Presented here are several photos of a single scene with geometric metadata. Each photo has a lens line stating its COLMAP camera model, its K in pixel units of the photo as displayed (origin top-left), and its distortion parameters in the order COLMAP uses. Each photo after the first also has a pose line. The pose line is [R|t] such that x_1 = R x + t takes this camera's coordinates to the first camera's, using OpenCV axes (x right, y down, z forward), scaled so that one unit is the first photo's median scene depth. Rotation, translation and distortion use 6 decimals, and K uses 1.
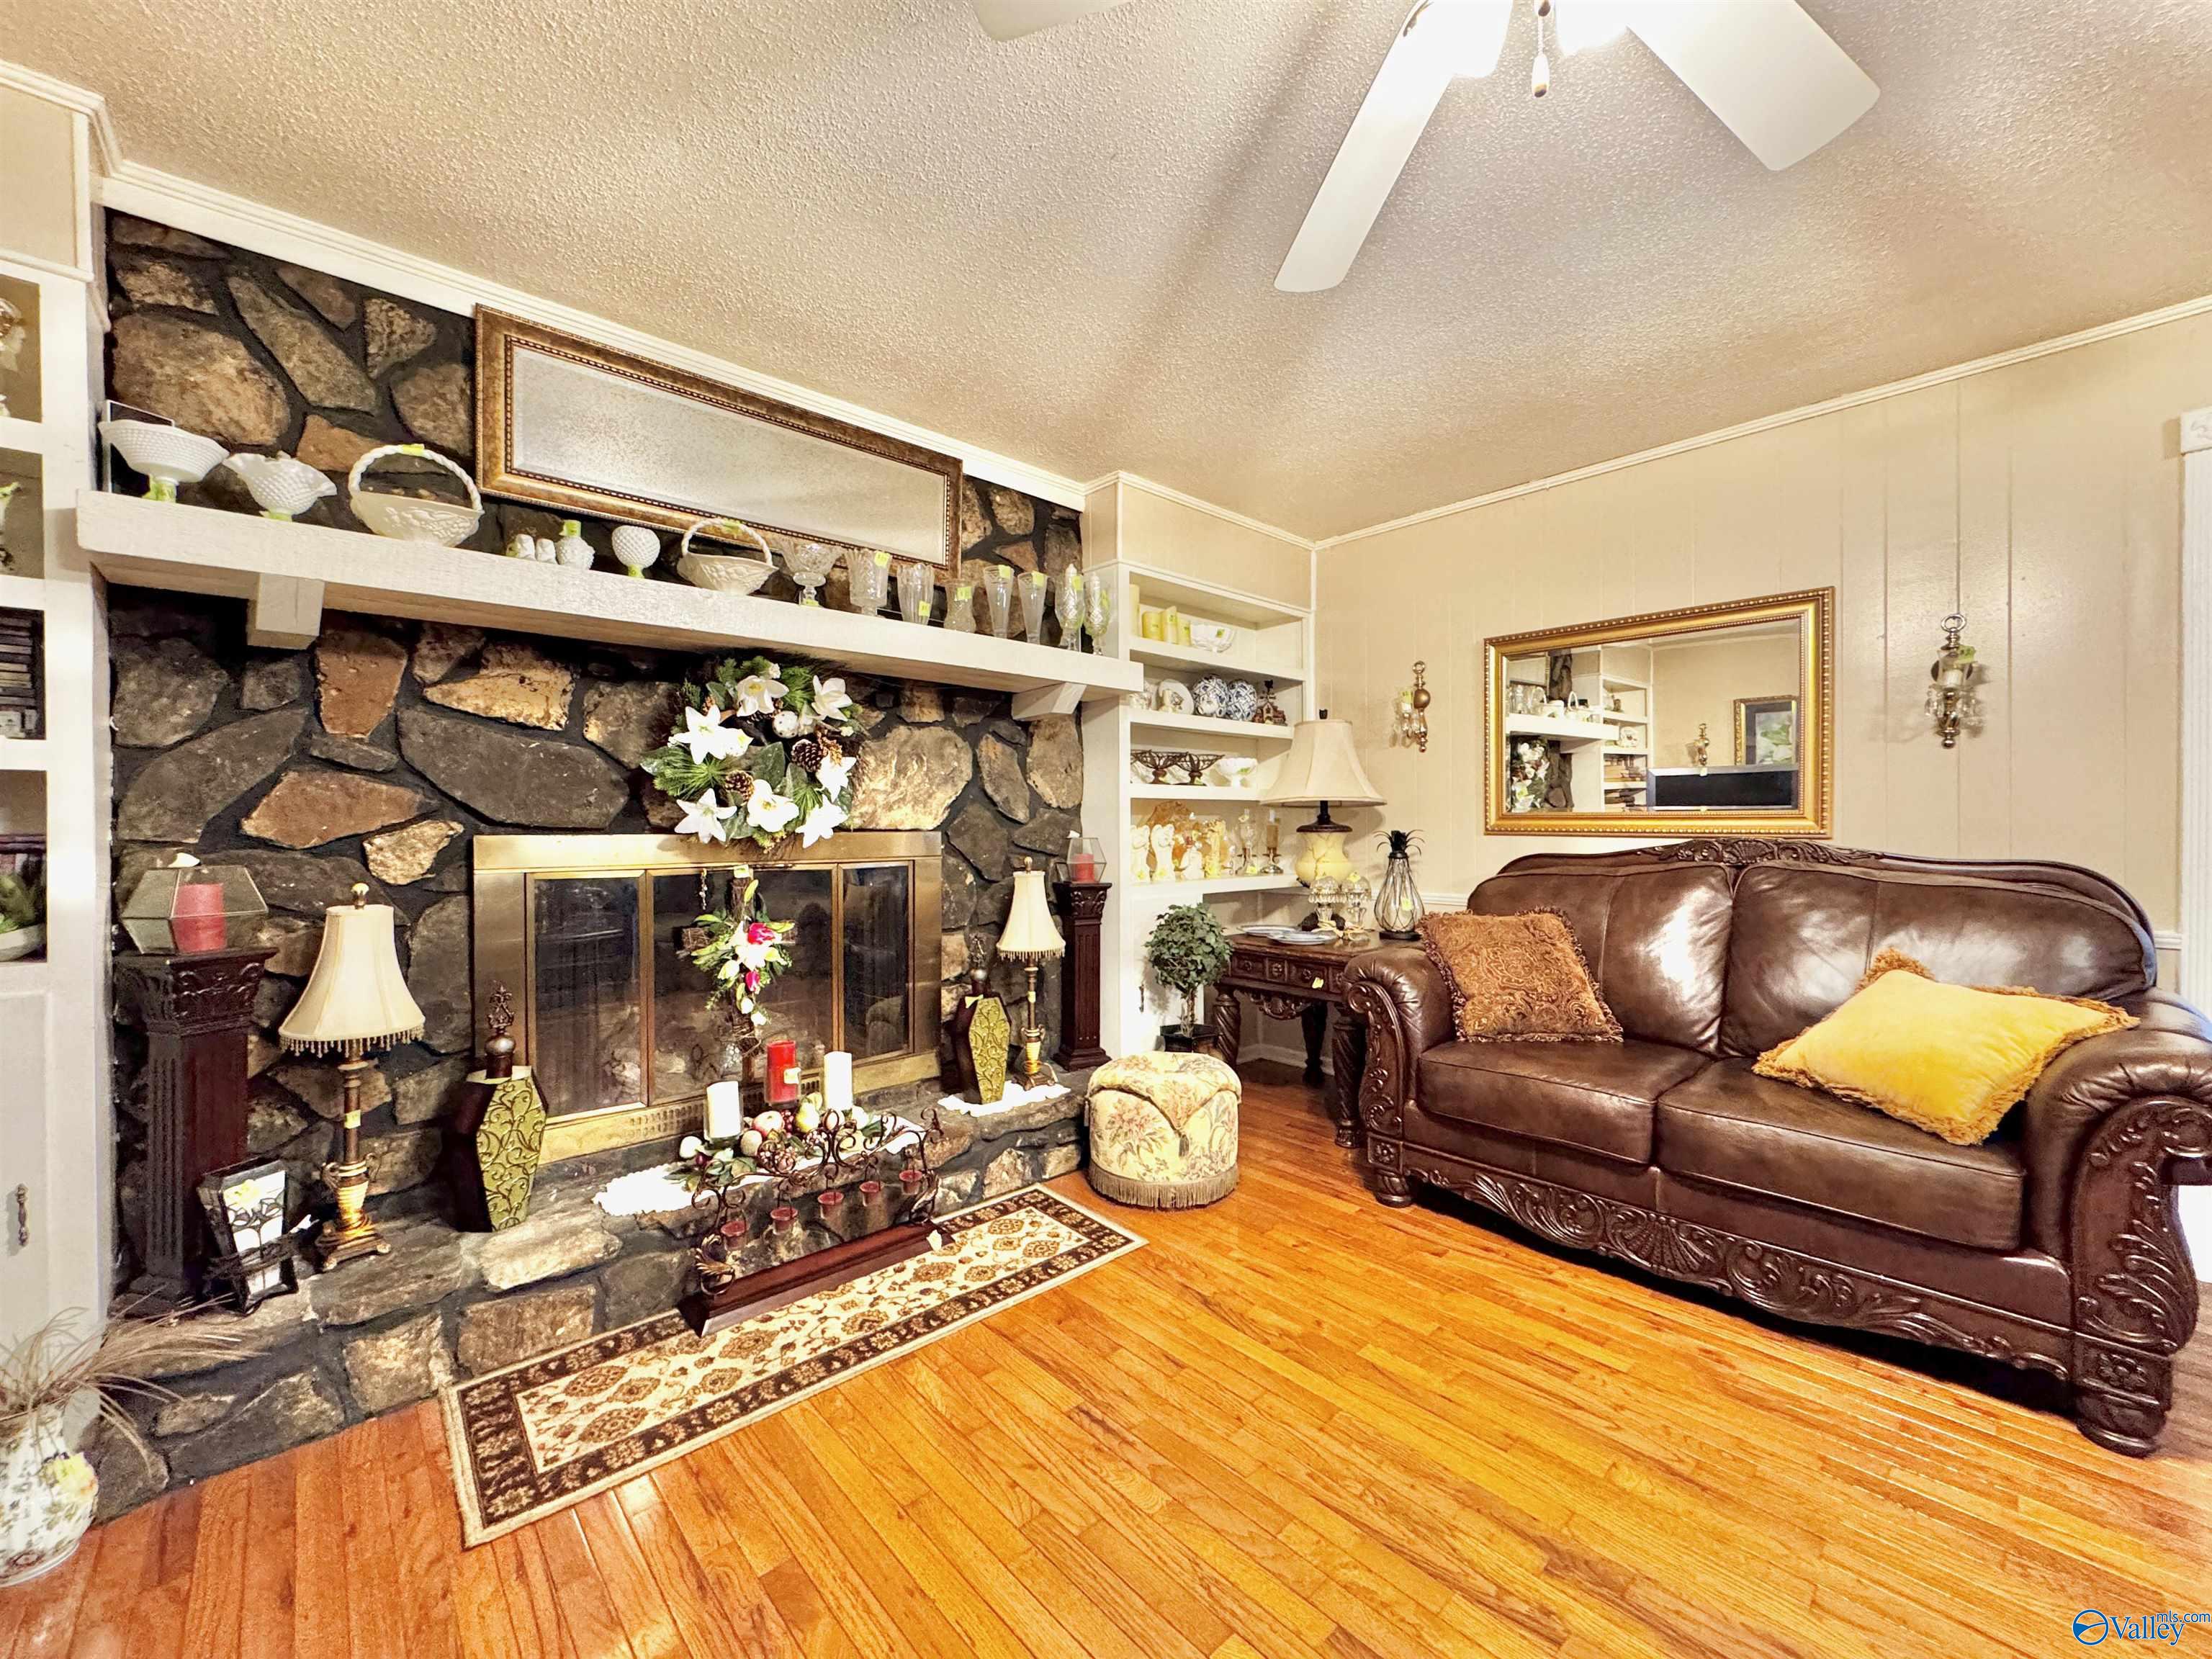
lens RADIAL K [[888.8, 0, 1100.1], [0, 888.8, 828.6], [0, 0, 1]] dist [0.006945, -0.000387]
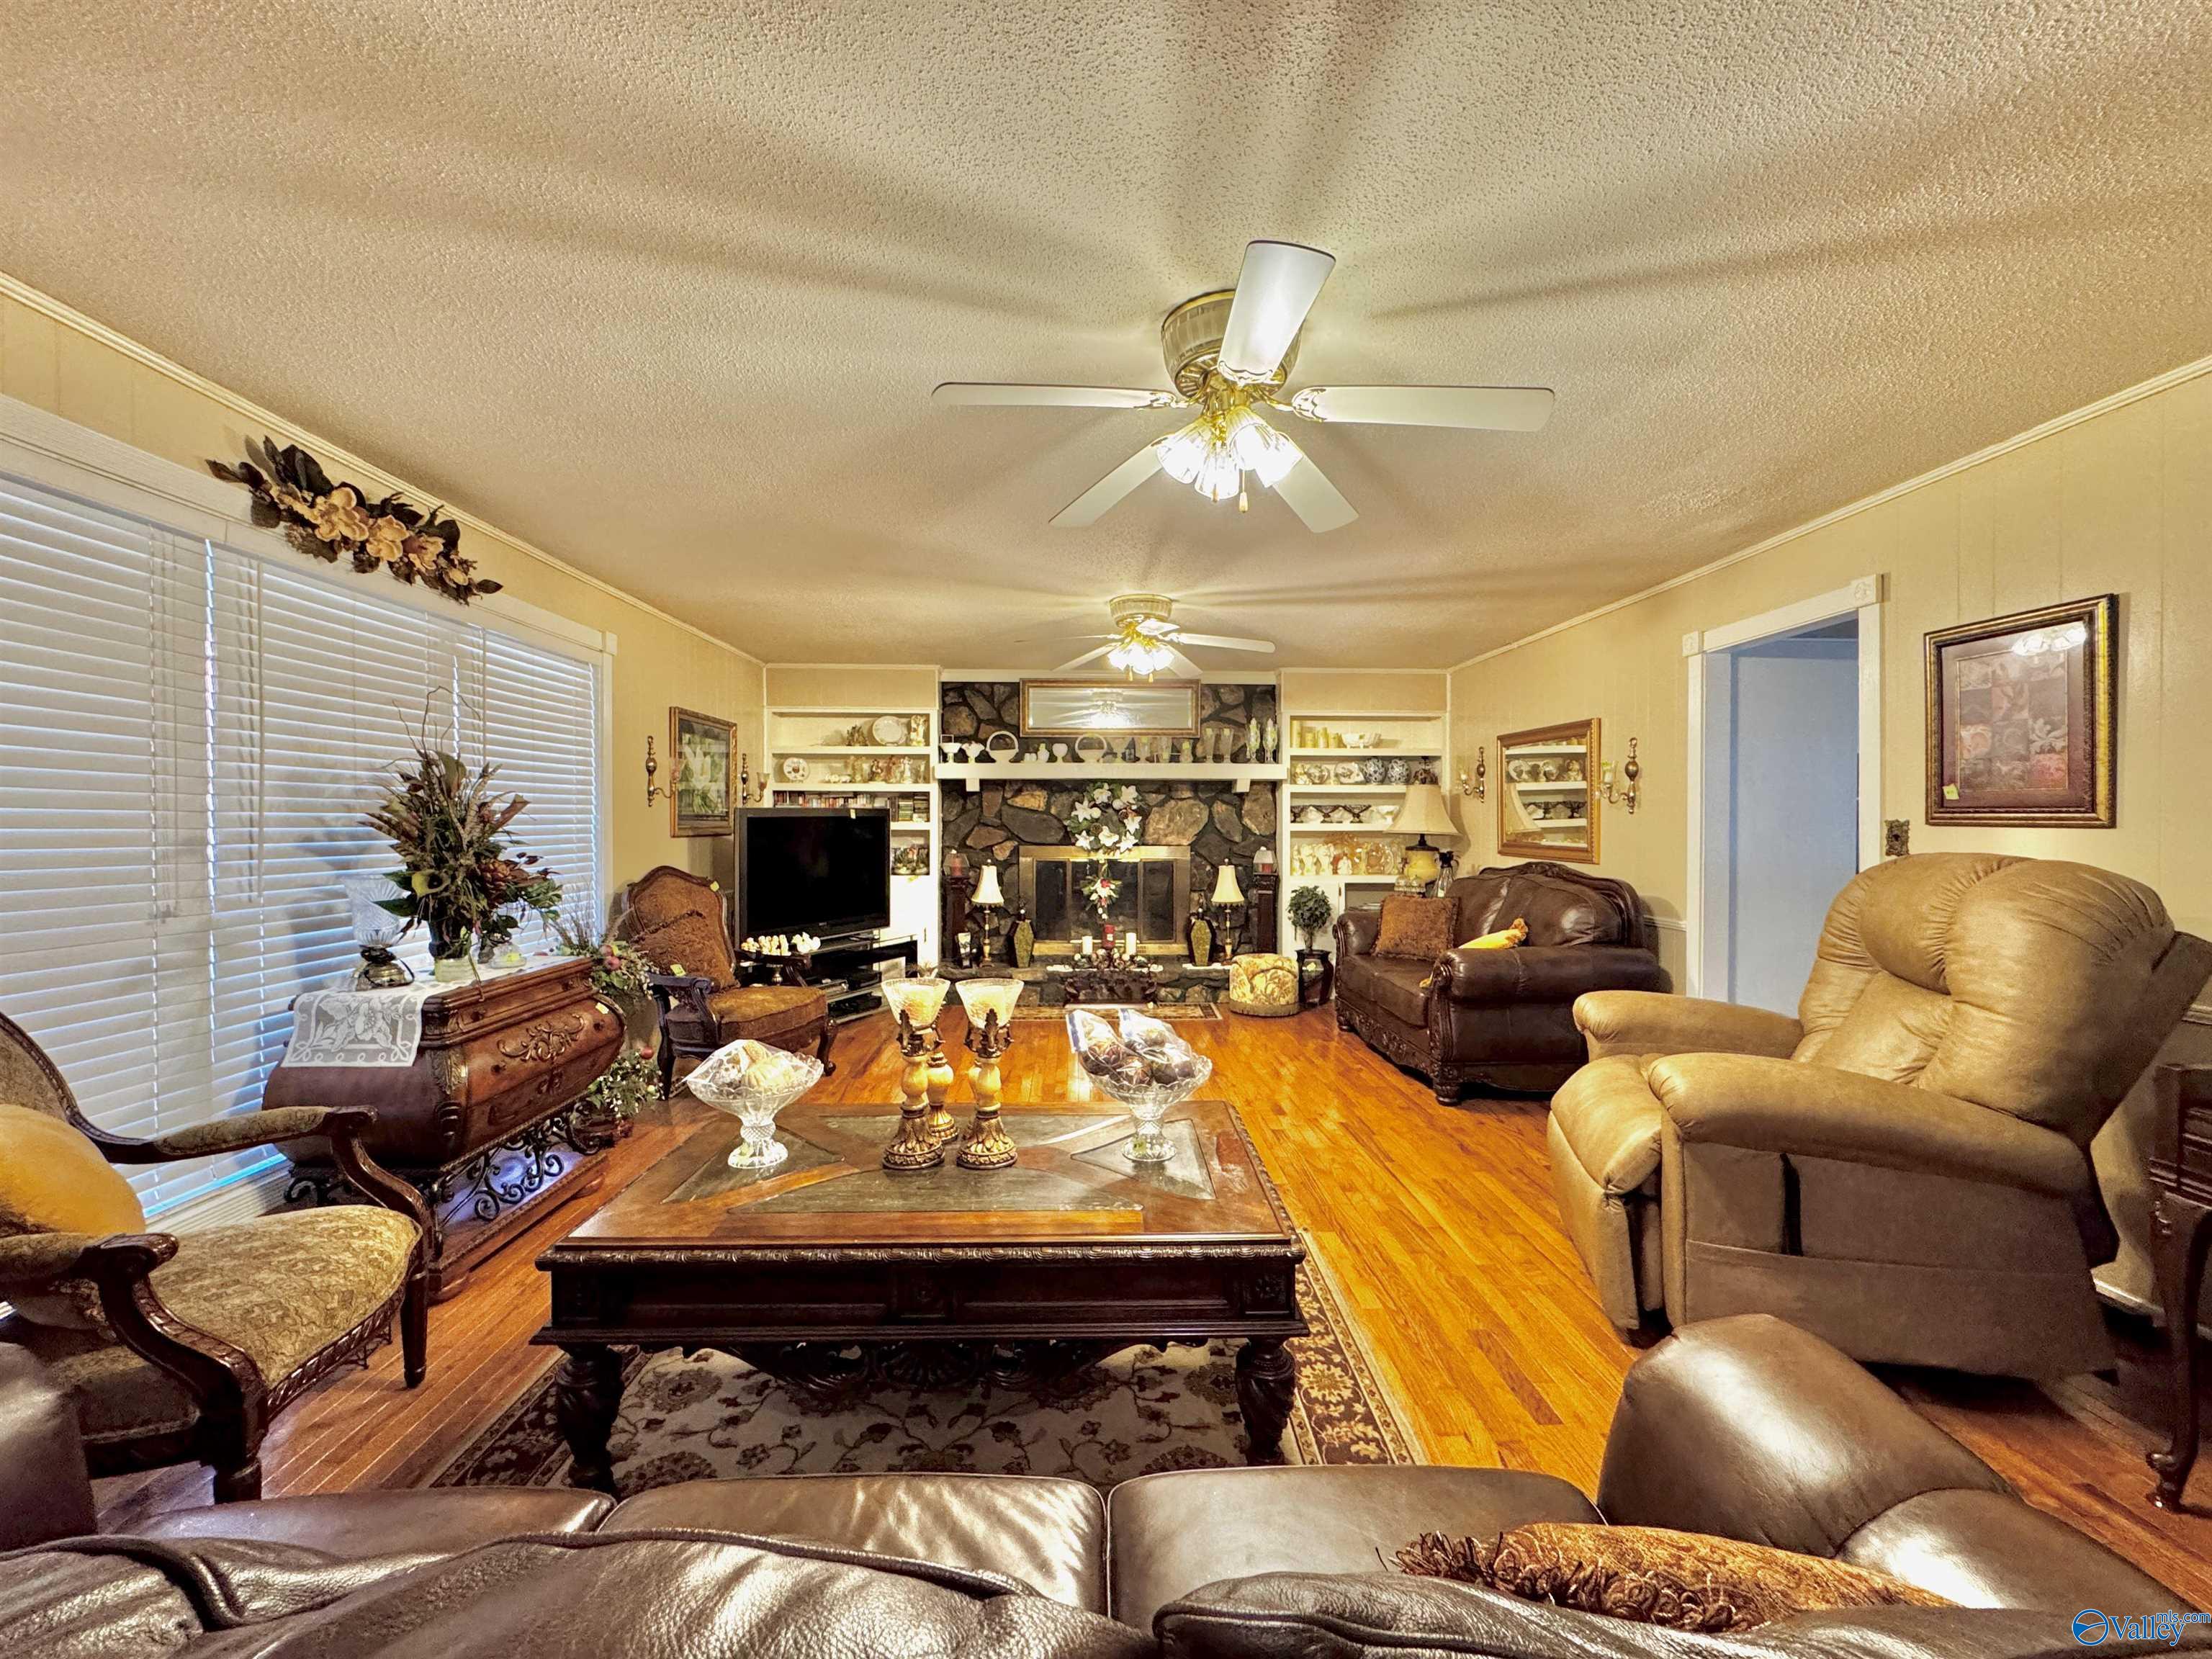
lens RADIAL K [[888.8, 0, 1099.7], [0, 888.8, 826.1], [0, 0, 1]] dist [0.006945, -0.000387]
pose [[0.773141, 0.012669, -0.634108, 1.383871], [-0.010004, 0.999920, 0.007781, -0.081833], [0.634155, 0.000327, 0.773206, -1.142276]]
